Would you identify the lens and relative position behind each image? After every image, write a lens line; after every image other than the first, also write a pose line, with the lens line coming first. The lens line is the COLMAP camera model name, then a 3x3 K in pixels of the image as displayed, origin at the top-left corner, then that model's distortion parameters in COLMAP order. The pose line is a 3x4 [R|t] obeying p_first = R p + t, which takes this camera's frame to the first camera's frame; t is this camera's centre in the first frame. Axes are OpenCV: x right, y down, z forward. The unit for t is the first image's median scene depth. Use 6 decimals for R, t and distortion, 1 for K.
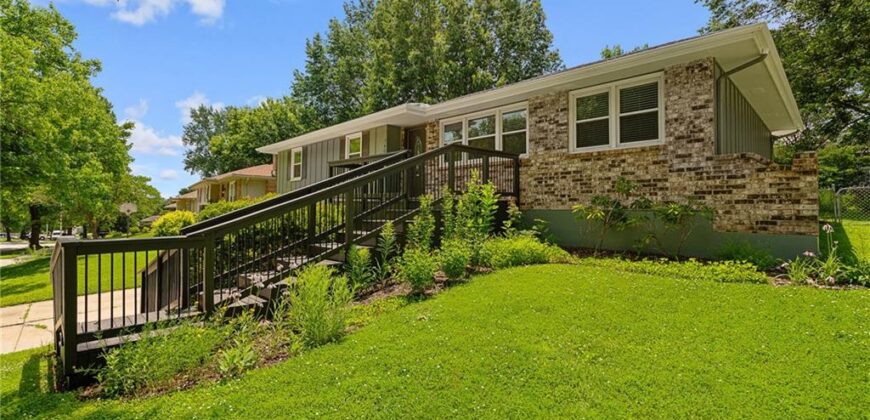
lens RADIAL K [[394.2, 0, 440.4], [0, 394.2, 210.6], [0, 0, 1]] dist [0.003970, 0.000154]
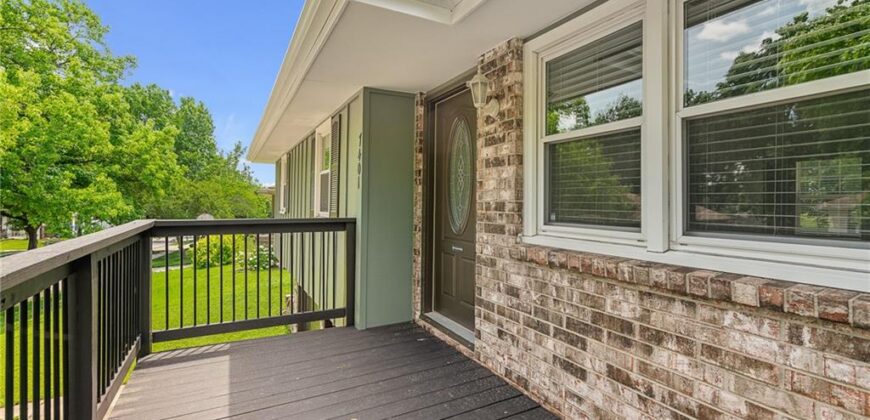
lens RADIAL K [[394.2, 0, 435.2], [0, 394.2, 206.0], [0, 0, 1]] dist [0.003970, 0.000154]
pose [[0.958587, -0.001260, -0.284798, 0.011895], [0.006172, 0.999847, 0.016349, -0.123569], [0.284734, -0.017430, 0.958448, 0.685768]]
